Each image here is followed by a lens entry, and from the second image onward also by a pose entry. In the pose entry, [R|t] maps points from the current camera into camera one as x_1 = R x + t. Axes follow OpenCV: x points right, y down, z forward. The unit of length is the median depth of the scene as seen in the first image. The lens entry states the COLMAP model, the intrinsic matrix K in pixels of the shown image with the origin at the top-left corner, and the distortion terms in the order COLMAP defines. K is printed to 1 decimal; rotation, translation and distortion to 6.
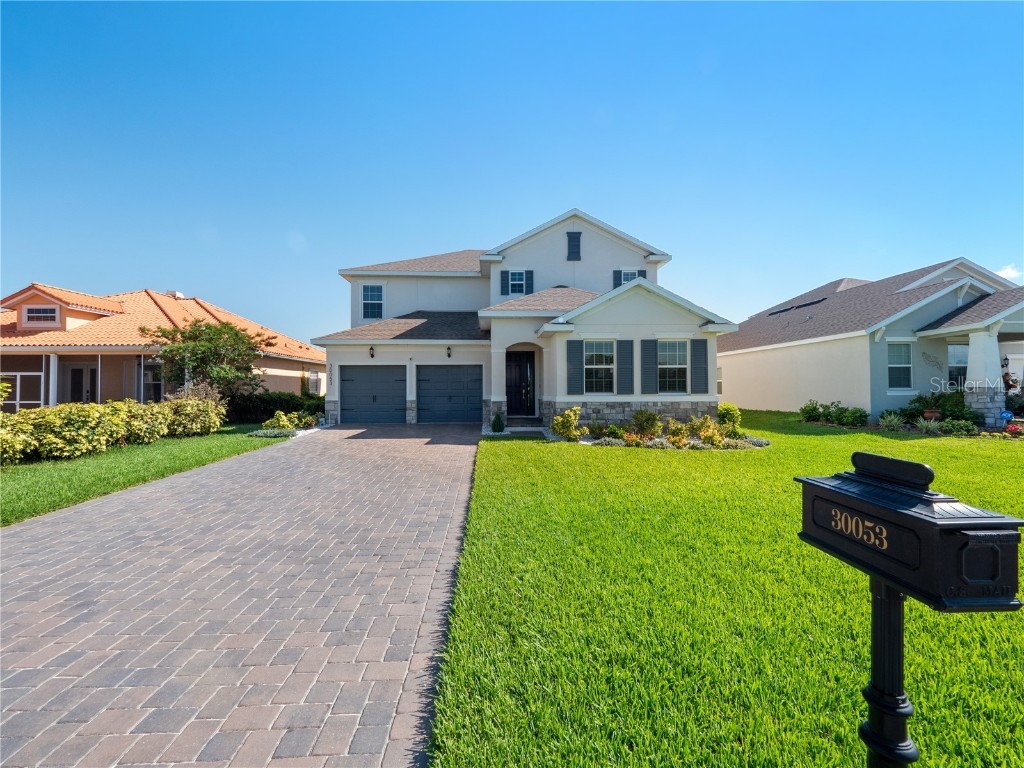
lens RADIAL K [[433.2, 0, 510.9], [0, 433.2, 383.5], [0, 0, 1]] dist [-0.002862, -0.000982]
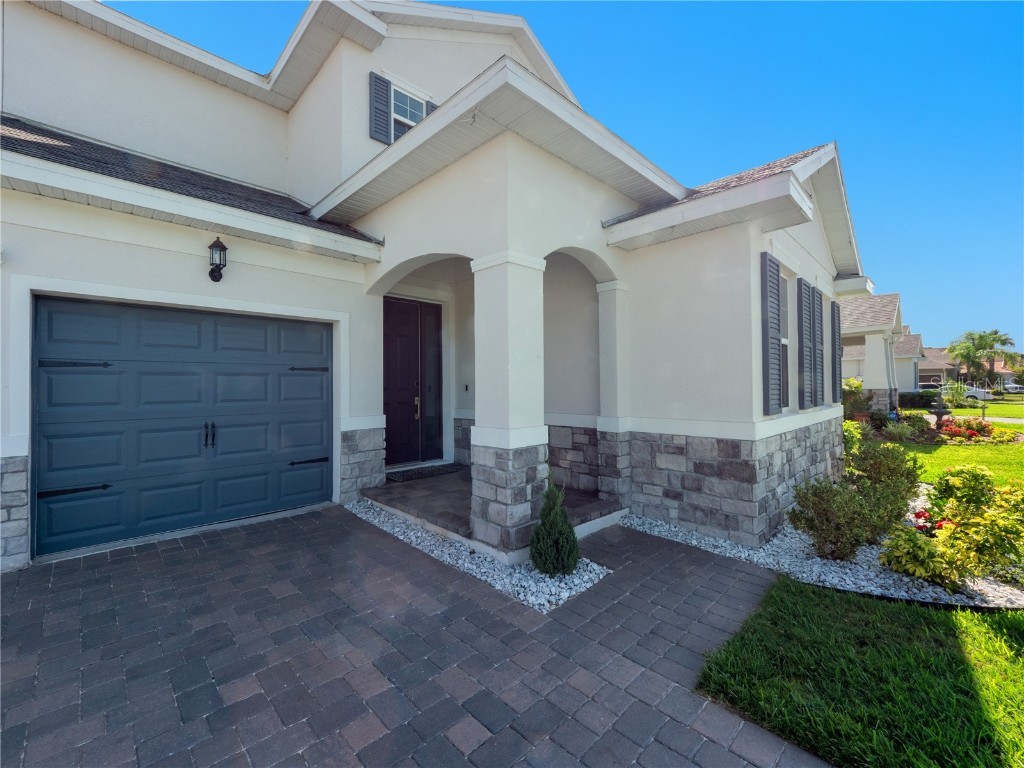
lens RADIAL K [[433.2, 0, 512.6], [0, 433.2, 384.0], [0, 0, 1]] dist [-0.002862, -0.000982]
pose [[0.748341, 0.006488, 0.663283, -0.180869], [-0.005194, 0.999979, -0.003921, 0.002851], [-0.663294, -0.000510, 0.748358, 0.679361]]
